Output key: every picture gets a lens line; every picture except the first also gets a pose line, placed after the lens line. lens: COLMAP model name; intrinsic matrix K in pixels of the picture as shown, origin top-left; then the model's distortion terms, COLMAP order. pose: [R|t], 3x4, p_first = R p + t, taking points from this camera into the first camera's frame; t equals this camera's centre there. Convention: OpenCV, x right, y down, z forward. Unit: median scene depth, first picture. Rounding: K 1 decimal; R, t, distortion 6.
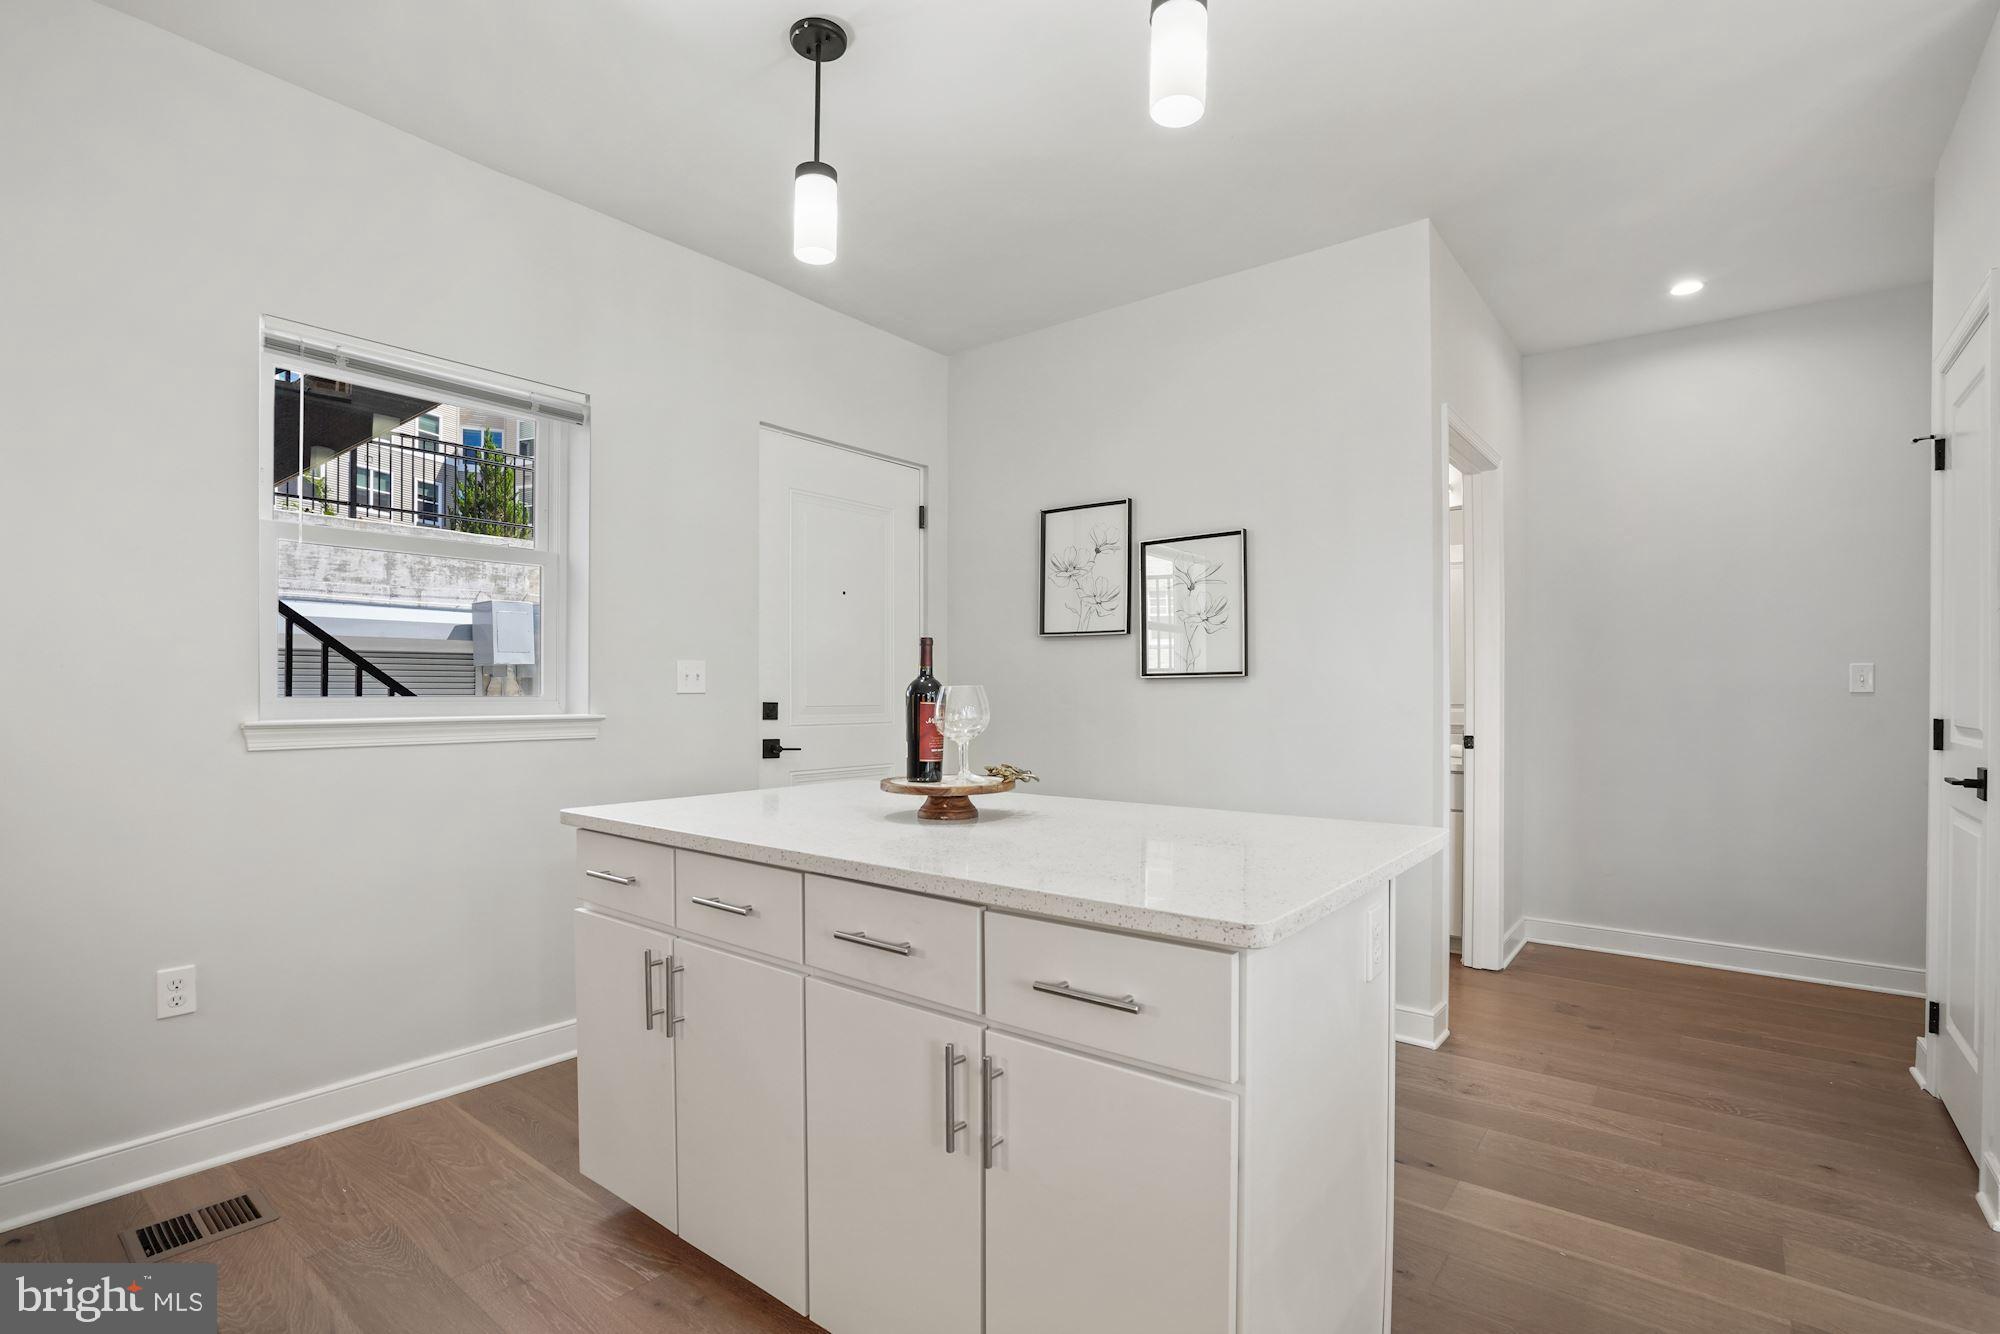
lens RADIAL K [[933.2, 0, 1010.6], [0, 933.2, 698.5], [0, 0, 1]] dist [-0.053690, 0.010800]
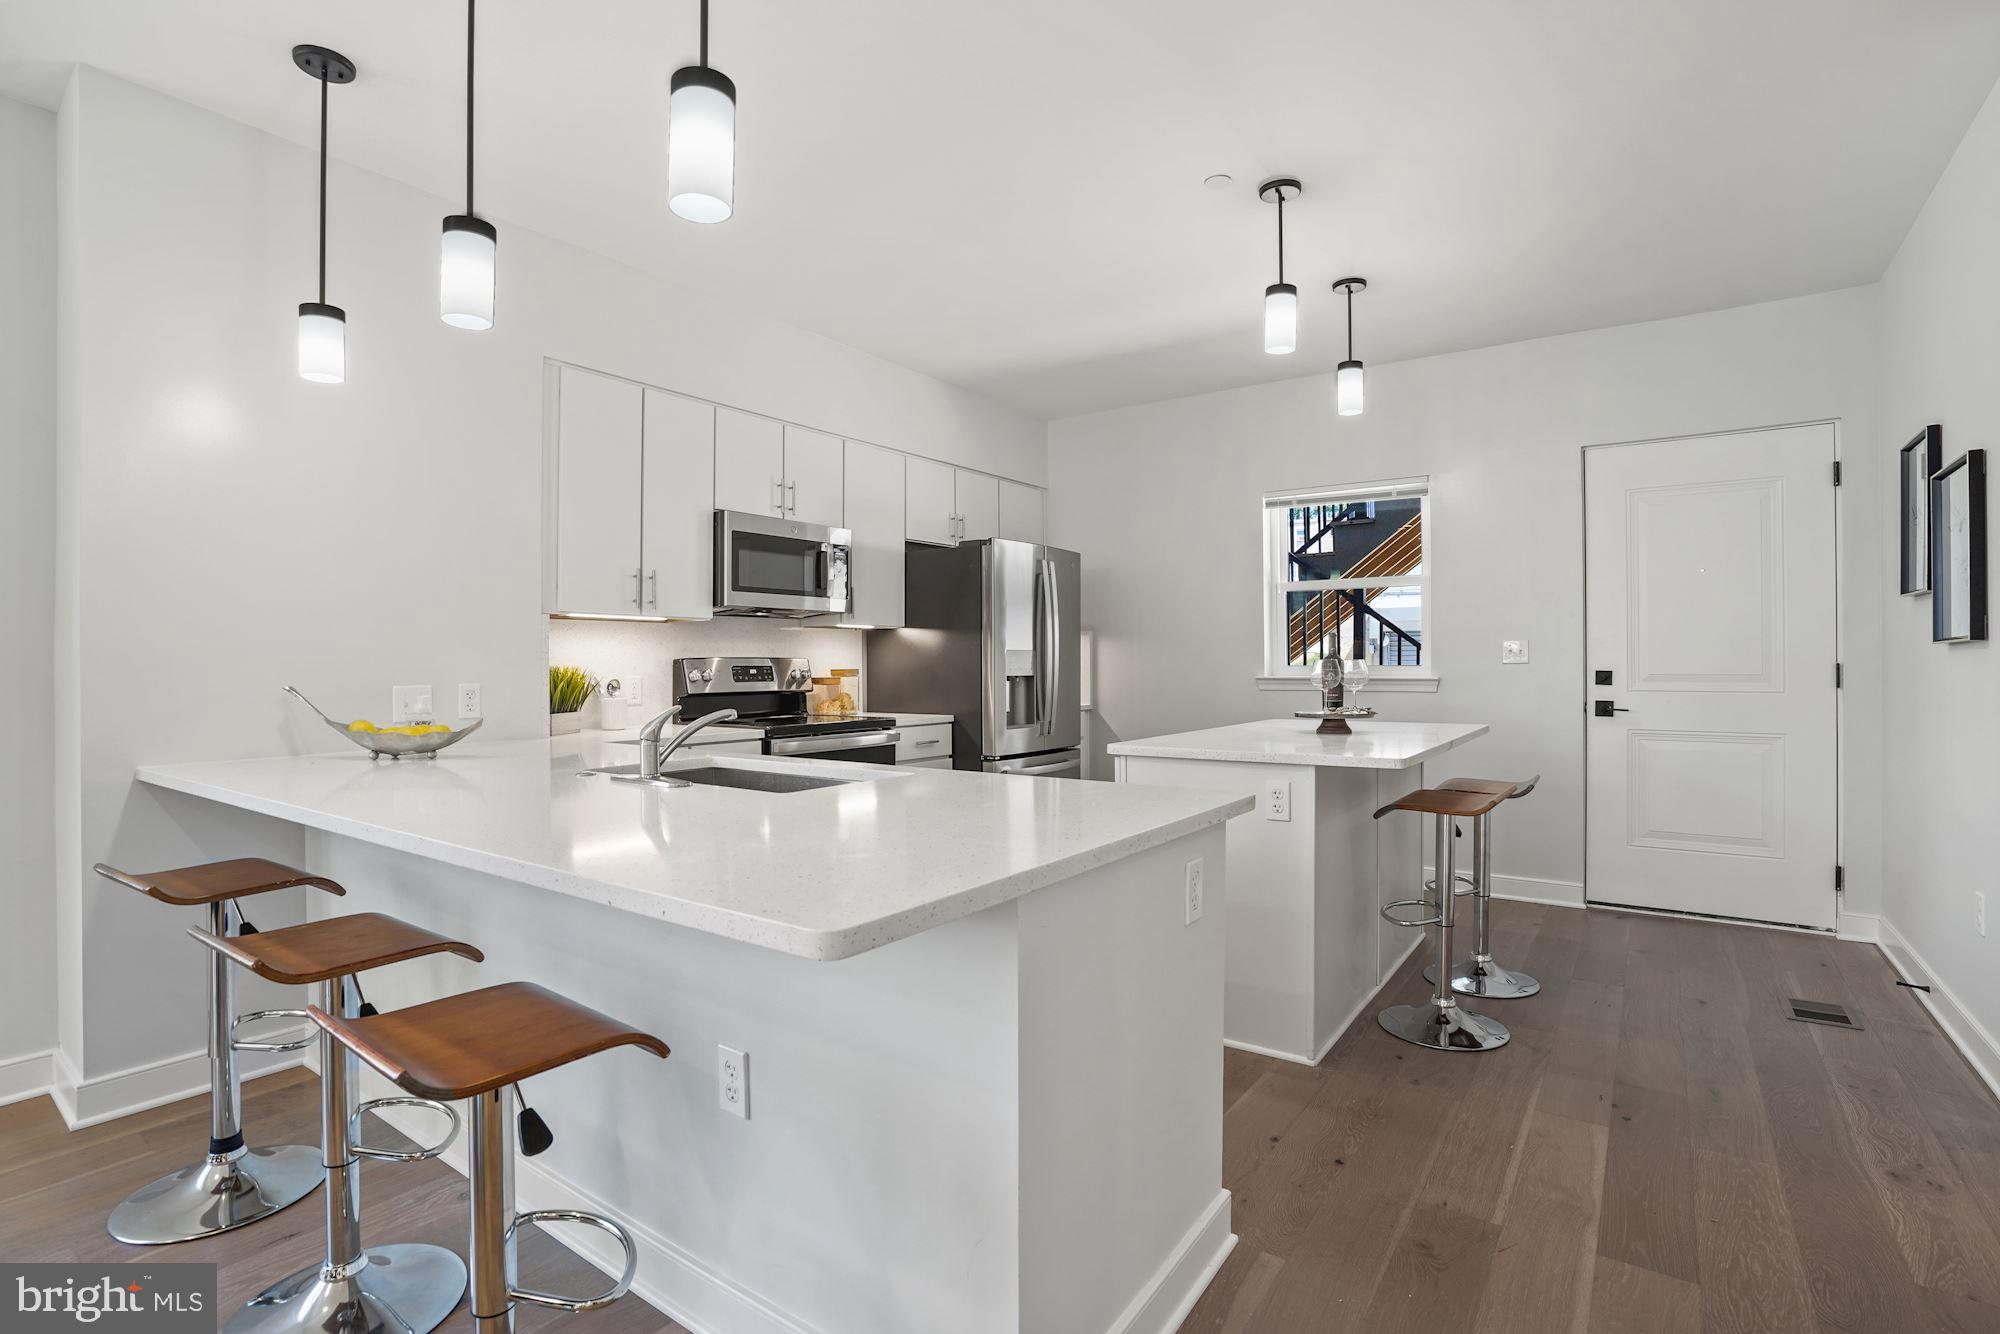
lens RADIAL K [[915.1, 0, 995.7], [0, 915.1, 659.8], [0, 0, 1]] dist [-0.000742, -0.000204]
pose [[0.039862, -0.007509, -0.999177, 0.921911], [-0.007960, 0.999938, -0.007832, 0.005377], [0.999173, 0.008266, 0.039800, 0.151448]]
